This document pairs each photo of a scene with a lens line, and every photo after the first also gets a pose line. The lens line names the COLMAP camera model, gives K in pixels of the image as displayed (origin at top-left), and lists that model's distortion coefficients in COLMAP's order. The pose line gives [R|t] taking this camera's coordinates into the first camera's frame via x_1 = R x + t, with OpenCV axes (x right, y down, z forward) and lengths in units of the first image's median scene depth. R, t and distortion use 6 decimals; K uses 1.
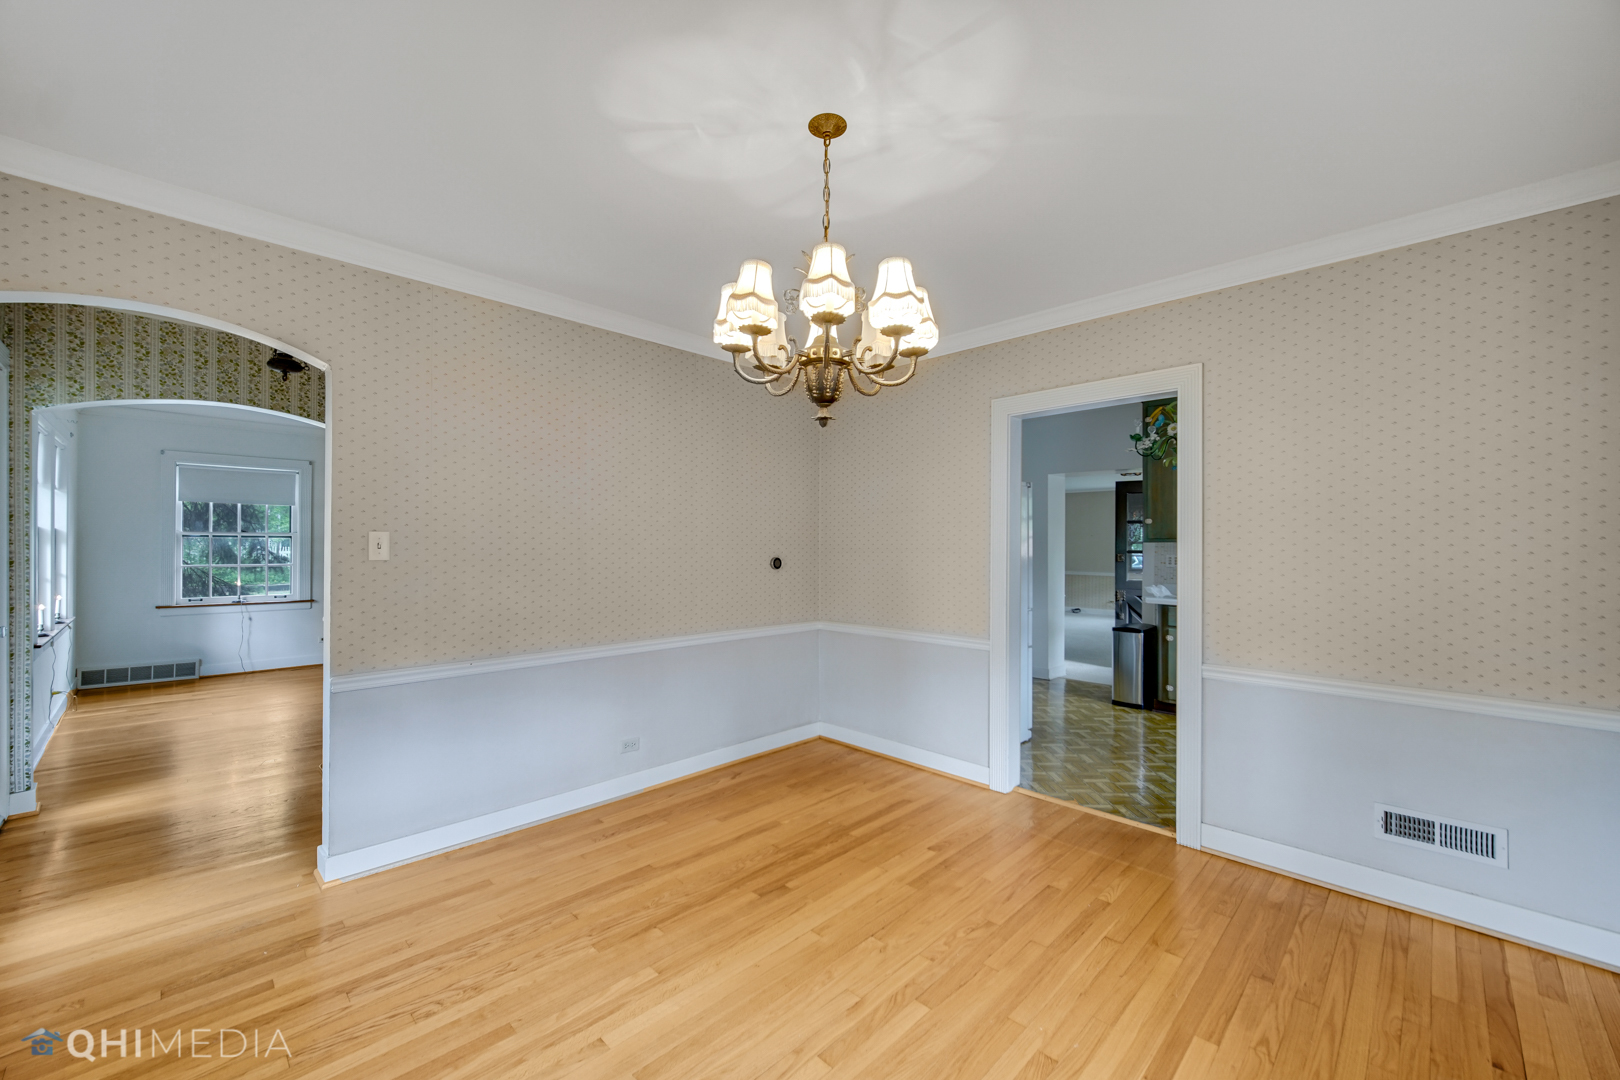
lens RADIAL K [[651.5, 0, 807.6], [0, 651.5, 541.1], [0, 0, 1]] dist [0.000130, 0.000852]
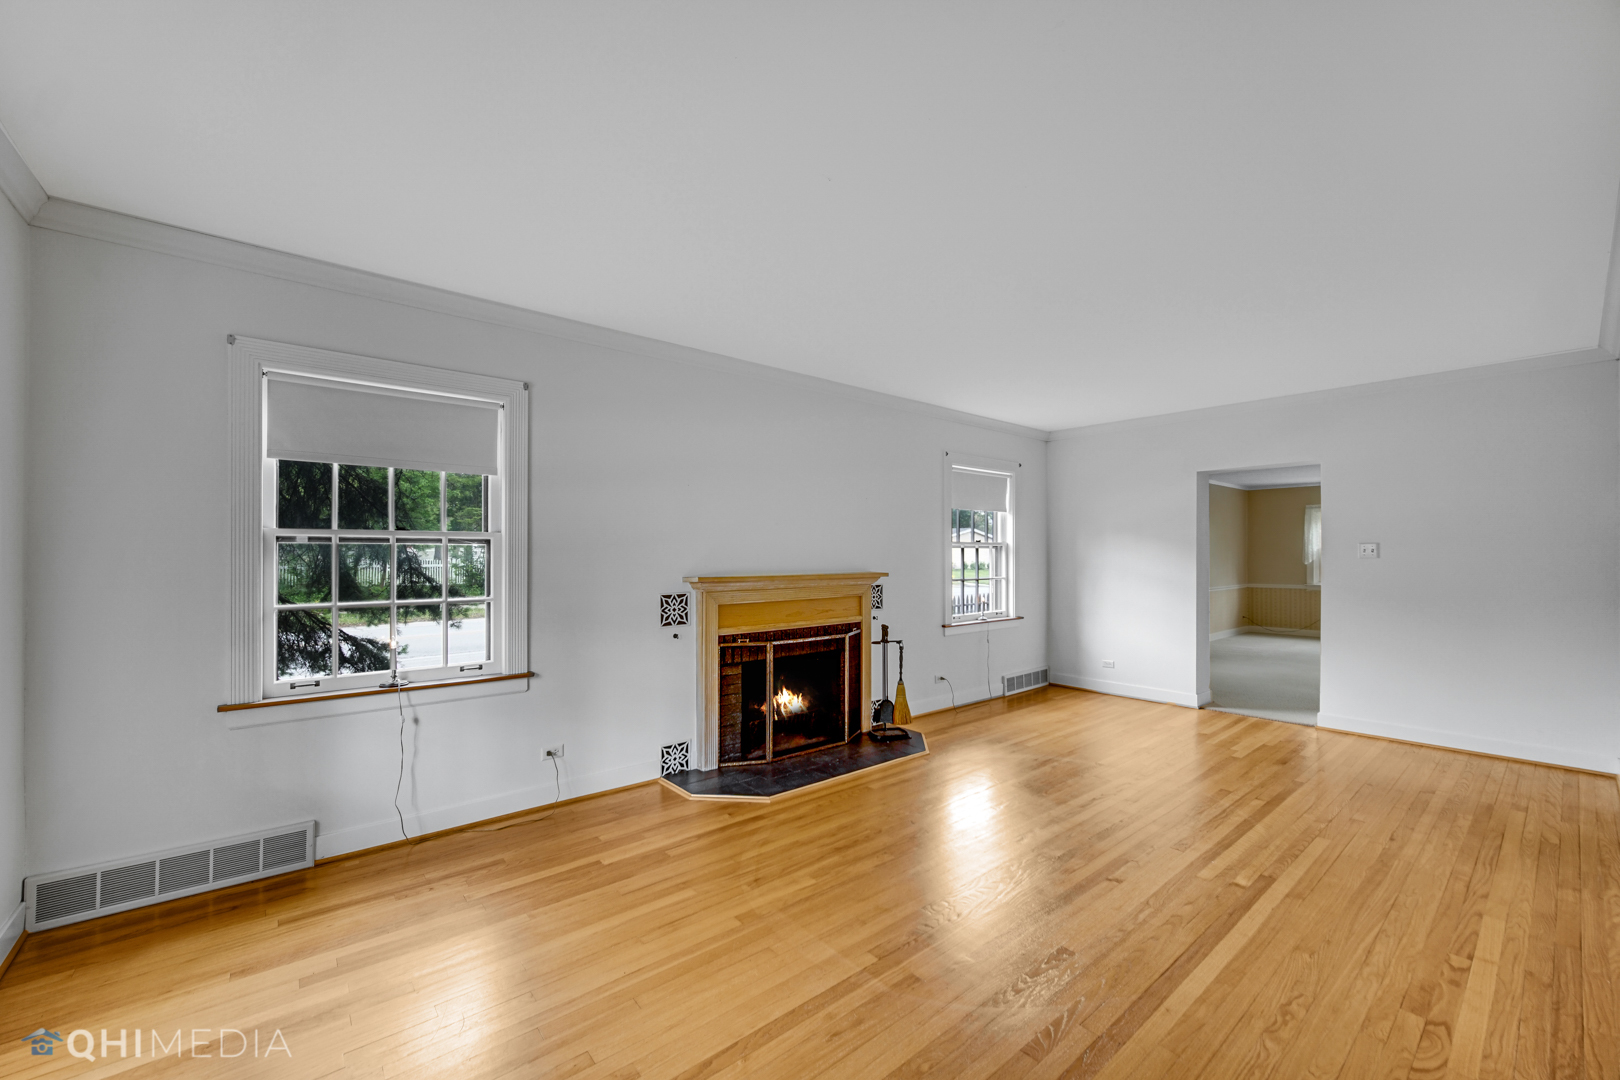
lens RADIAL K [[651.5, 0, 806.4], [0, 651.5, 549.9], [0, 0, 1]] dist [0.000130, 0.000852]
pose [[0.995722, -0.006376, -0.092182, -0.554386], [0.006428, 0.999979, 0.000275, 0.002042], [0.092178, -0.000867, 0.995742, 0.586841]]
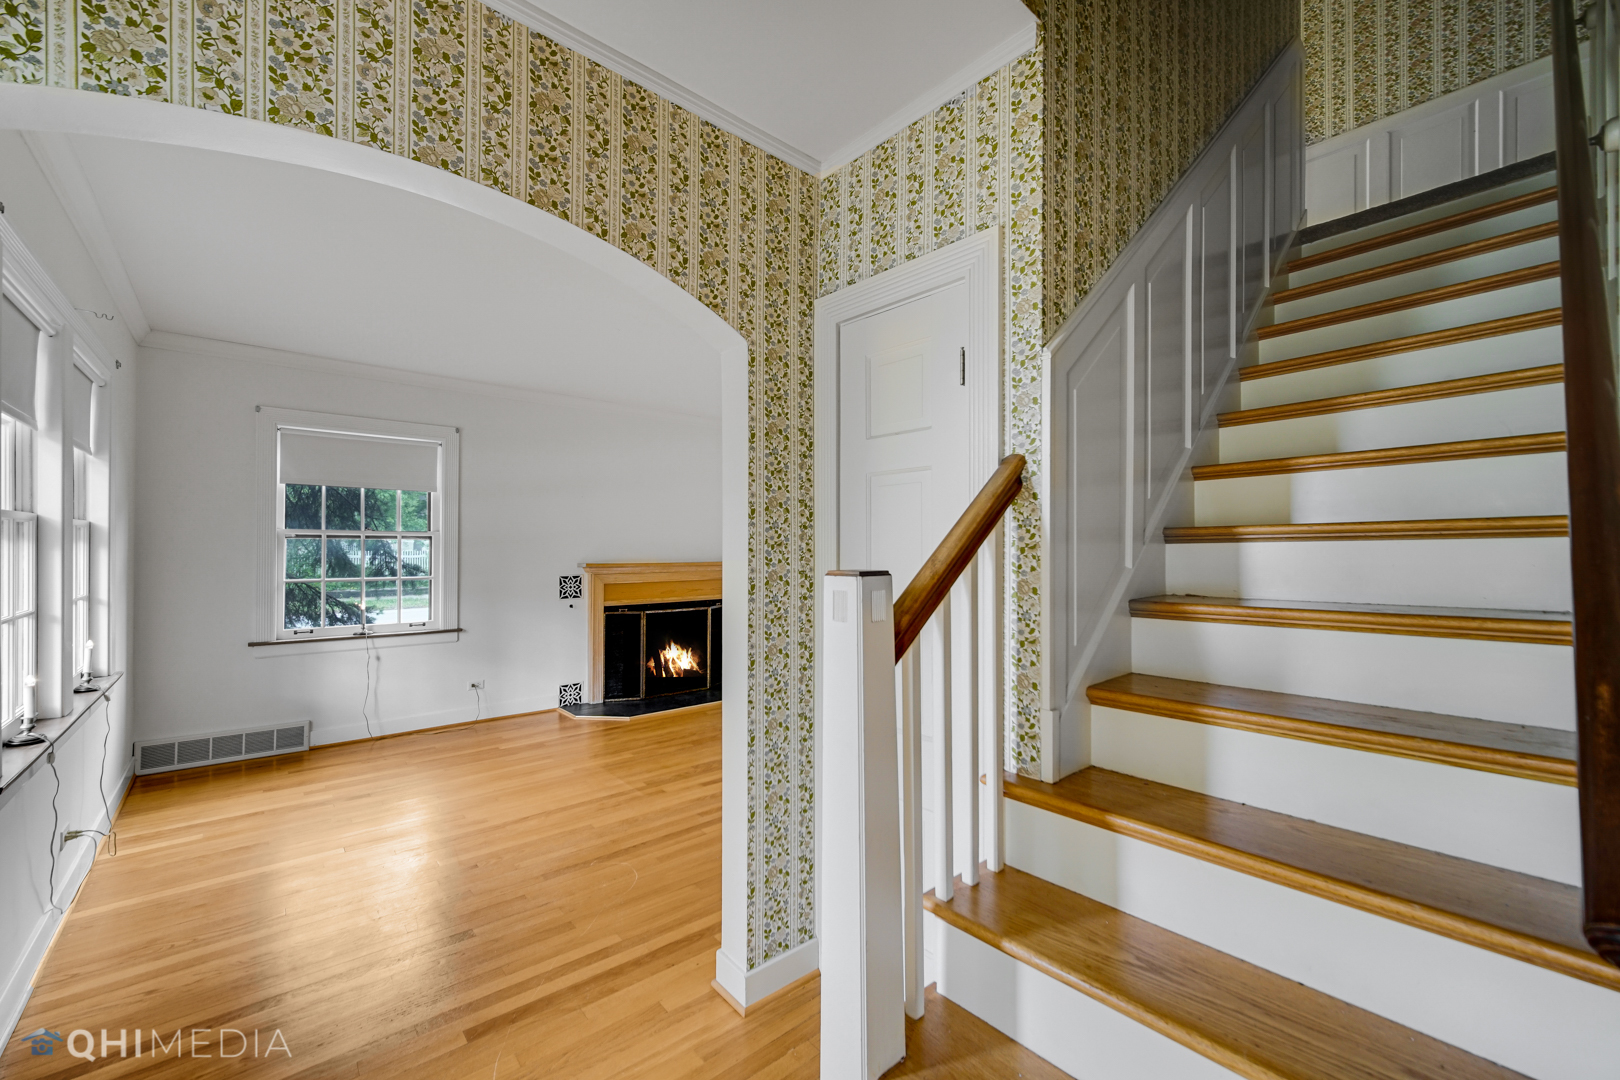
lens RADIAL K [[651.5, 0, 806.1], [0, 651.5, 540.3], [0, 0, 1]] dist [0.000130, 0.000852]
pose [[0.997307, -0.003832, -0.073238, -0.370903], [0.003561, 0.999986, -0.003827, 0.001006], [0.073252, 0.003556, 0.997307, 0.366548]]
